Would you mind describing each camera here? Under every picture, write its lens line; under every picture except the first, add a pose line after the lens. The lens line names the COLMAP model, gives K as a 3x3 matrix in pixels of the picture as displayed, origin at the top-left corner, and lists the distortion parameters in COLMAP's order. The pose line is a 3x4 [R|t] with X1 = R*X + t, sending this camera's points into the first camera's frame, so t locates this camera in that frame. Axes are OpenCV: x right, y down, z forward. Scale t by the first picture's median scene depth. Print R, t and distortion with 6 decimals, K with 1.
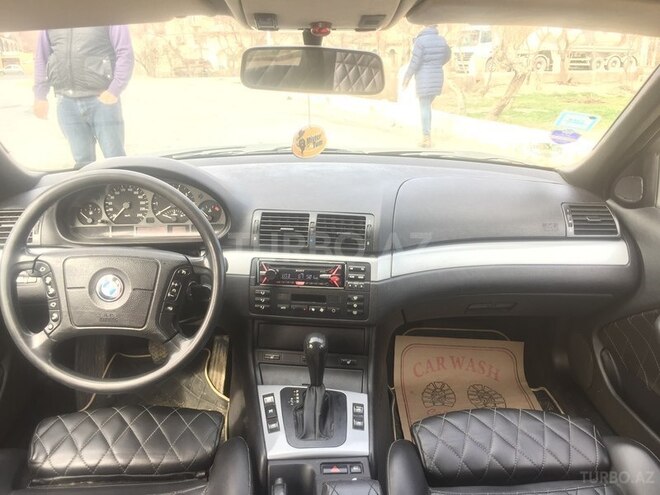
lens RADIAL K [[569.9, 0, 330.2], [0, 569.9, 247.4], [0, 0, 1]] dist [0.023688, 0.019309]
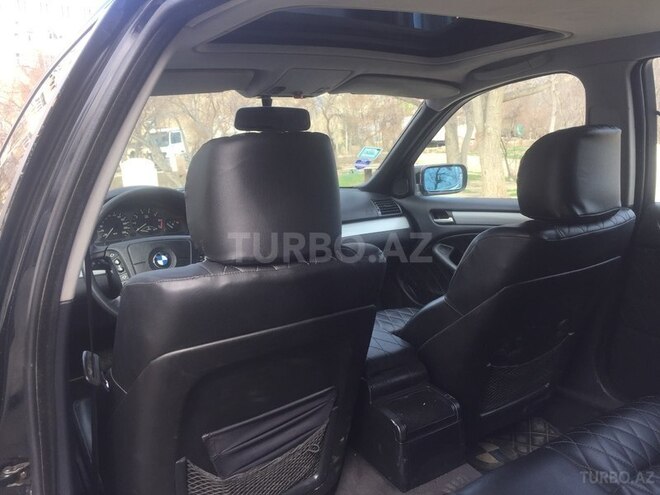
lens RADIAL K [[569.9, 0, 329.4], [0, 569.9, 247.5], [0, 0, 1]] dist [0.023688, 0.019309]
pose [[0.855294, -0.129025, 0.501822, -0.604425], [0.211814, 0.970944, -0.111370, 0.235867], [-0.472871, 0.201547, 0.857771, -0.403887]]
